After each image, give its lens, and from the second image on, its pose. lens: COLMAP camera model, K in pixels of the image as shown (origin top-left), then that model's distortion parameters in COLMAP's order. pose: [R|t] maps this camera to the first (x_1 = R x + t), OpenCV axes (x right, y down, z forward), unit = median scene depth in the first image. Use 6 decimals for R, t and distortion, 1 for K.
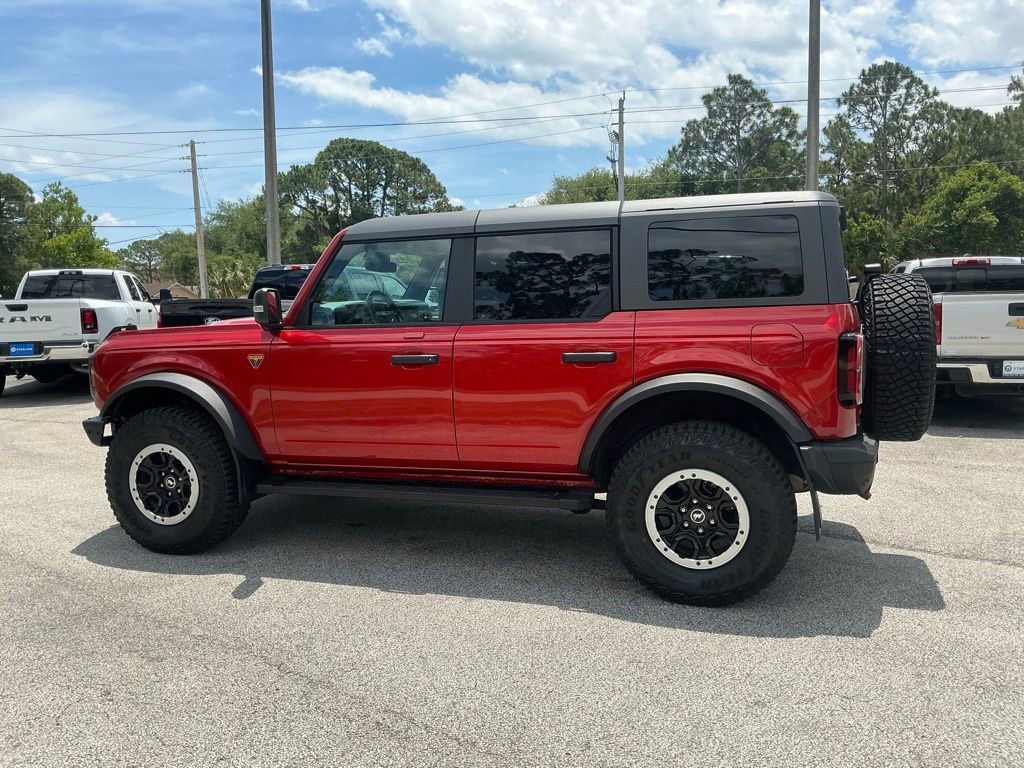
lens RADIAL K [[840.9, 0, 506.9], [0, 840.9, 382.4], [0, 0, 1]] dist [0.092081, -0.186179]
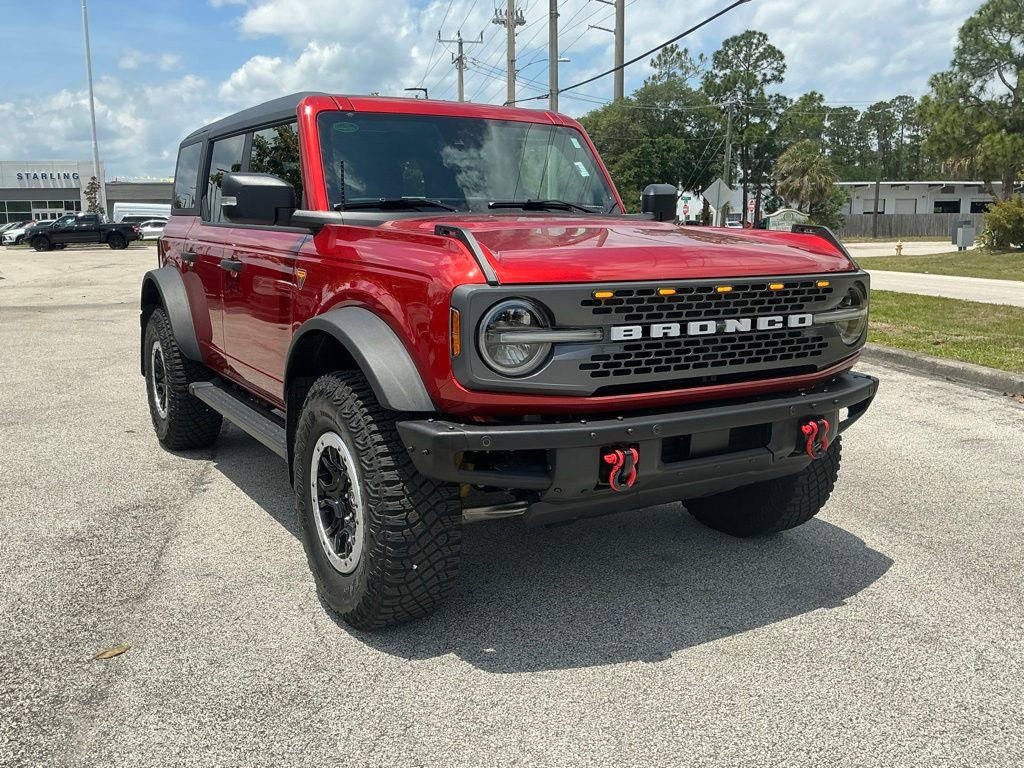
lens RADIAL K [[931.4, 0, 508.6], [0, 931.4, 385.3], [0, 0, 1]] dist [0.106441, -0.216028]
pose [[-0.756562, -0.084475, 0.648443, -0.786648], [0.092566, 0.967801, 0.234080, -0.143246], [-0.647337, 0.237119, -0.724382, 1.776485]]
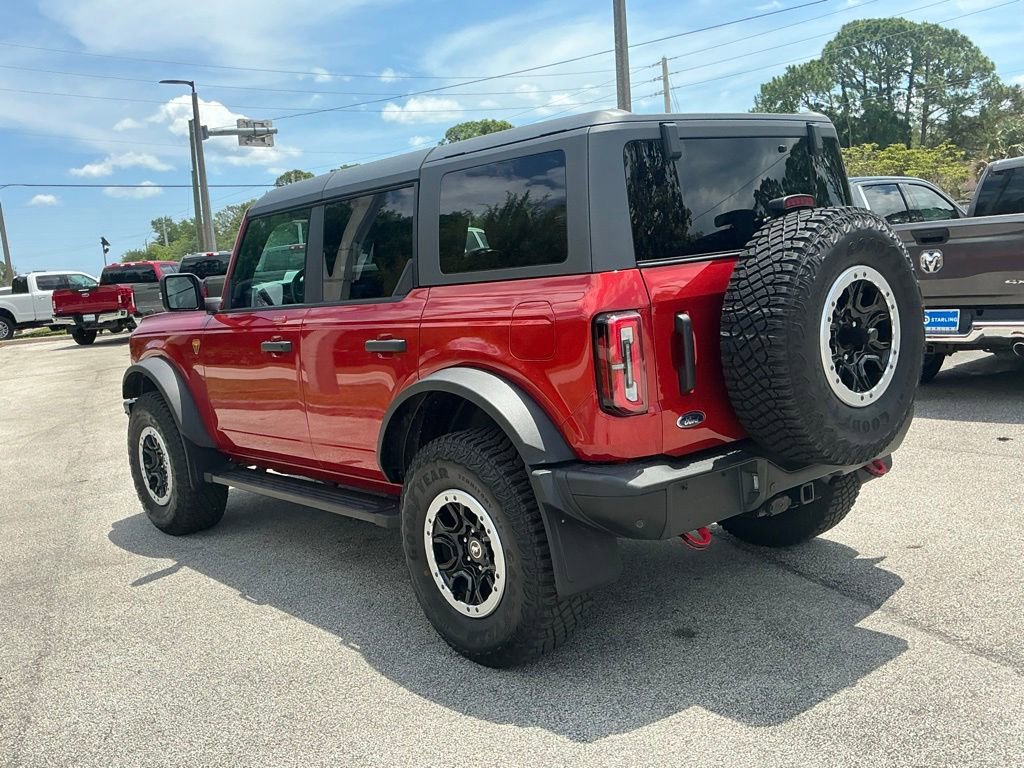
lens RADIAL K [[986.3, 0, 512.0], [0, 986.3, 384.0], [0, 0, 1]] dist [0.123597, -0.259322]
pose [[0.852756, 0.010378, -0.522207, 0.602990], [0.019916, 0.998429, 0.052365, -0.034963], [0.521930, -0.055054, 0.851210, 0.201838]]
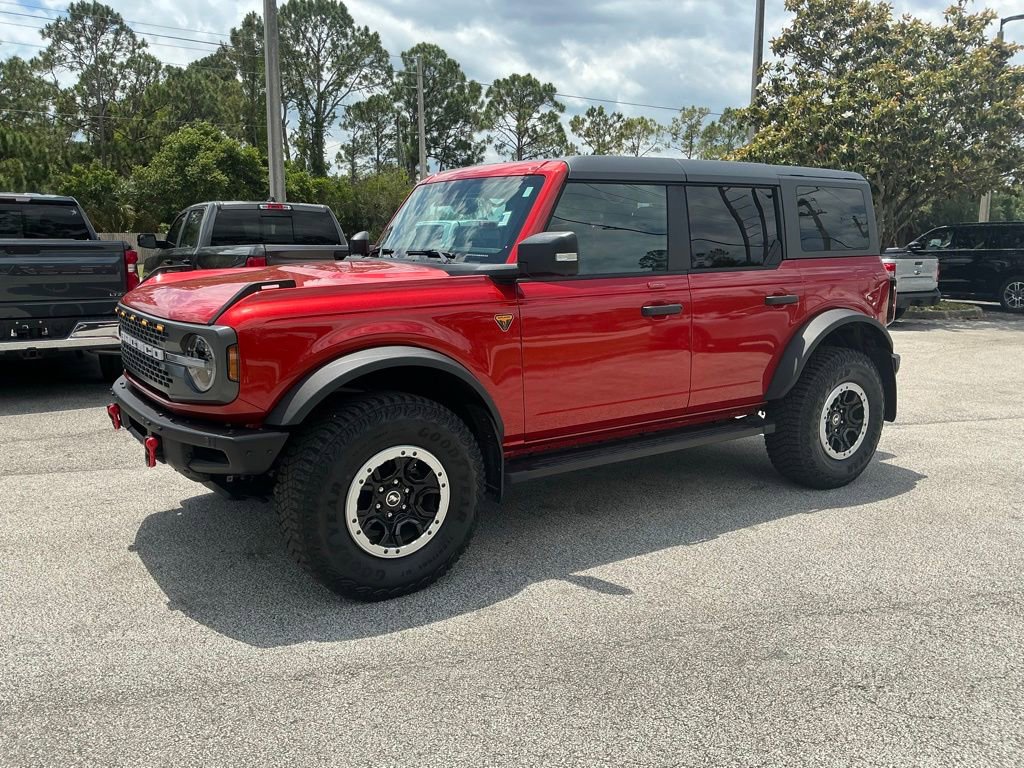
lens RADIAL K [[848.8, 0, 509.3], [0, 848.8, 382.7], [0, 0, 1]] dist [0.096374, -0.184993]
pose [[0.603174, -0.107562, 0.790324, -0.915497], [0.064917, 0.994198, 0.085765, -0.036209], [-0.794964, -0.000426, 0.606657, 0.494954]]
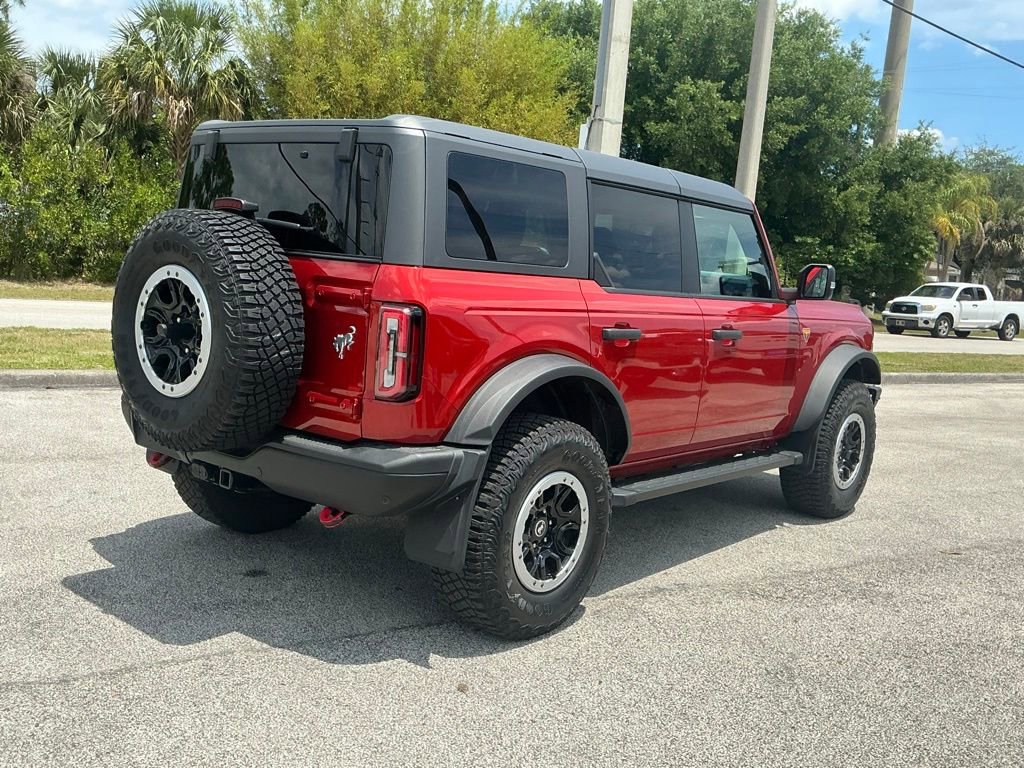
lens RADIAL K [[986.3, 0, 512.0], [0, 986.3, 384.0], [0, 0, 1]] dist [0.123597, -0.259322]
pose [[-0.357005, 0.112177, -0.927342, 1.049367], [-0.168093, 0.968841, 0.181909, -0.166086], [0.918854, 0.220822, -0.327025, 1.403548]]
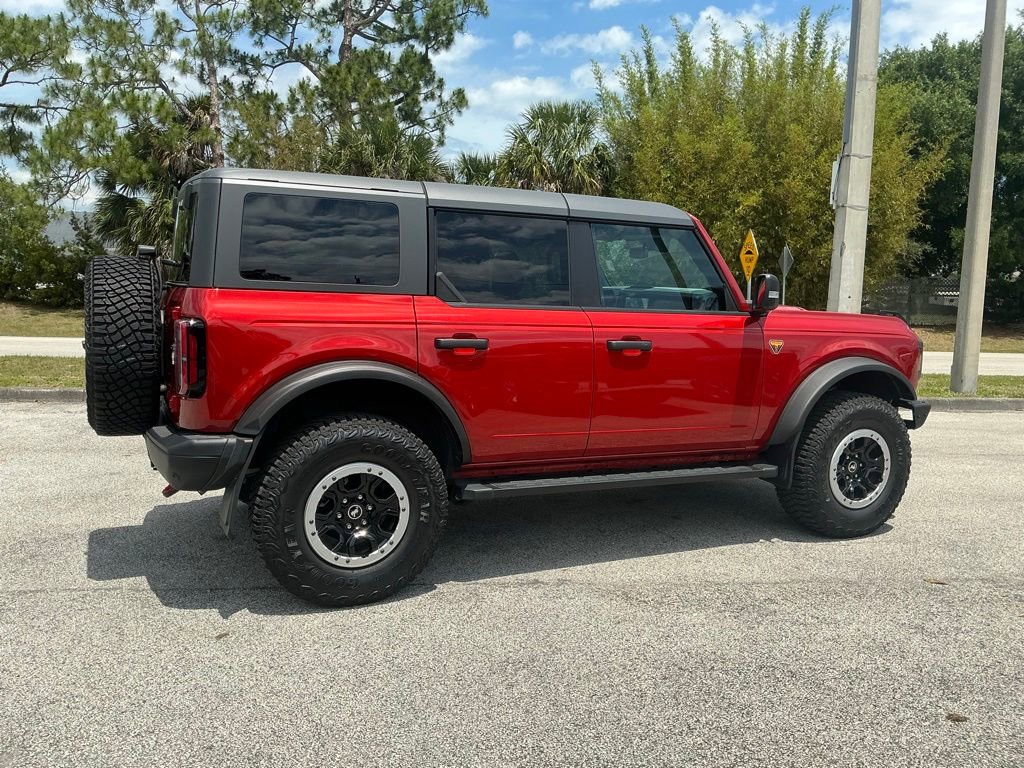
lens RADIAL K [[848.8, 0, 509.3], [0, 848.8, 382.7], [0, 0, 1]] dist [0.096374, -0.184993]
pose [[-0.723305, 0.080045, -0.685874, 0.741911], [-0.084508, 0.975531, 0.202970, -0.201905], [0.685338, 0.204771, -0.698842, 1.818555]]
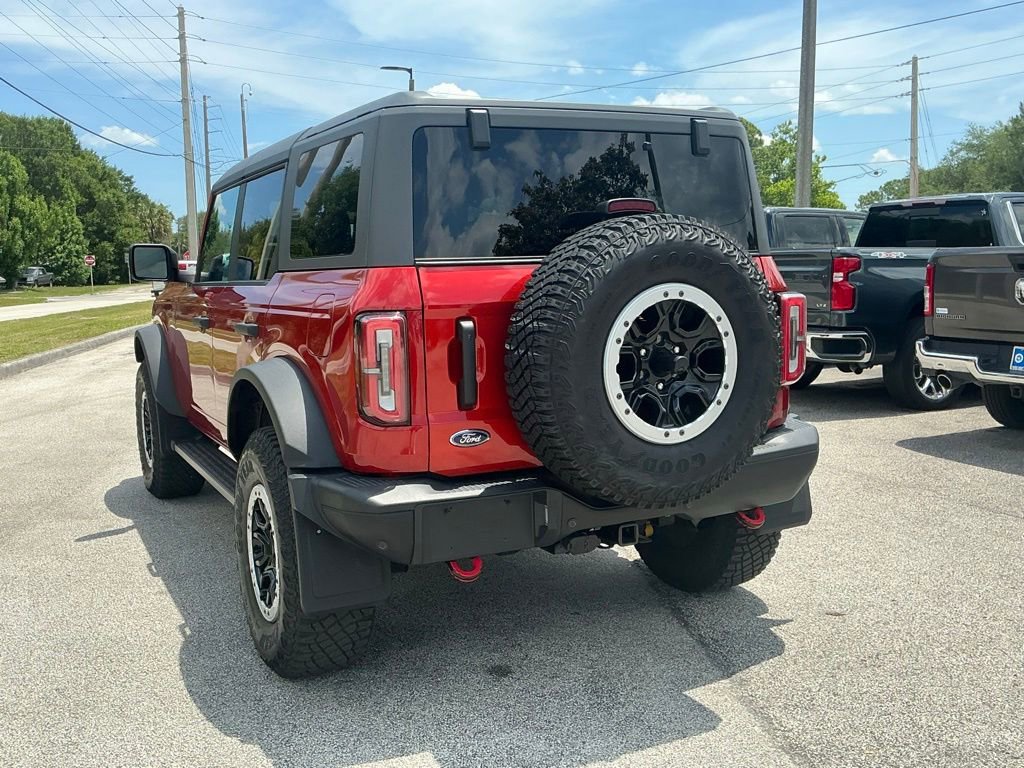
lens RADIAL K [[986.3, 0, 512.0], [0, 986.3, 384.0], [0, 0, 1]] dist [0.123597, -0.259322]
pose [[0.714274, 0.091058, -0.693917, 0.795681], [-0.065462, 0.995846, 0.063295, -0.046479], [0.696798, 0.000215, 0.717268, 0.421892]]
